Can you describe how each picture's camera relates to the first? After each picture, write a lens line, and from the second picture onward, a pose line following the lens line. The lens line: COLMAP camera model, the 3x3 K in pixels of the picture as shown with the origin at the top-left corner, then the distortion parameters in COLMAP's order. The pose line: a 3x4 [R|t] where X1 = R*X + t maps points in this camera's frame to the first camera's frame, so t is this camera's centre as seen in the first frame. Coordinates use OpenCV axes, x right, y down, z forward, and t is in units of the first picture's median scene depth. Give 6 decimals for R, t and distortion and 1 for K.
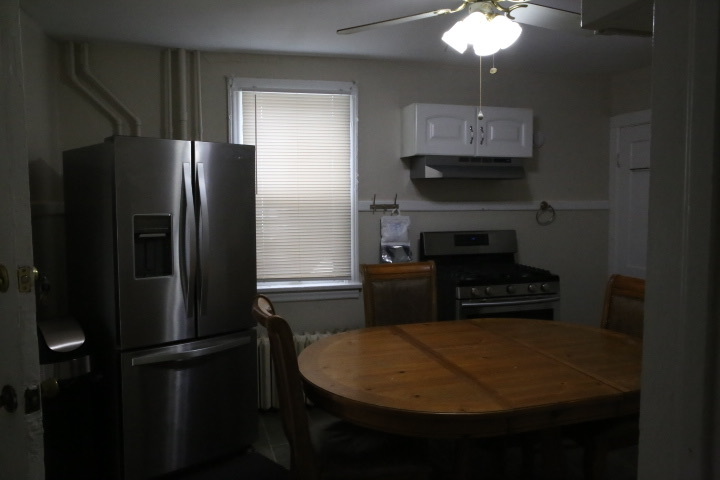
lens RADIAL K [[576.6, 0, 360.0], [0, 576.6, 240.0], [0, 0, 1]] dist [-0.082346, 0.112671]
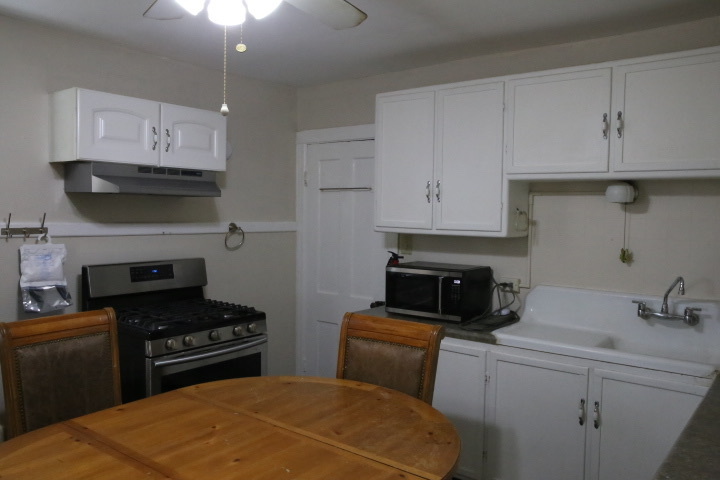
lens RADIAL K [[576.6, 0, 360.0], [0, 576.6, 240.0], [0, 0, 1]] dist [-0.082346, 0.112671]
pose [[0.803859, -0.012560, 0.594687, -0.041381], [0.024549, 0.999626, -0.012071, -0.029269], [-0.594313, 0.024302, 0.803867, 0.212297]]
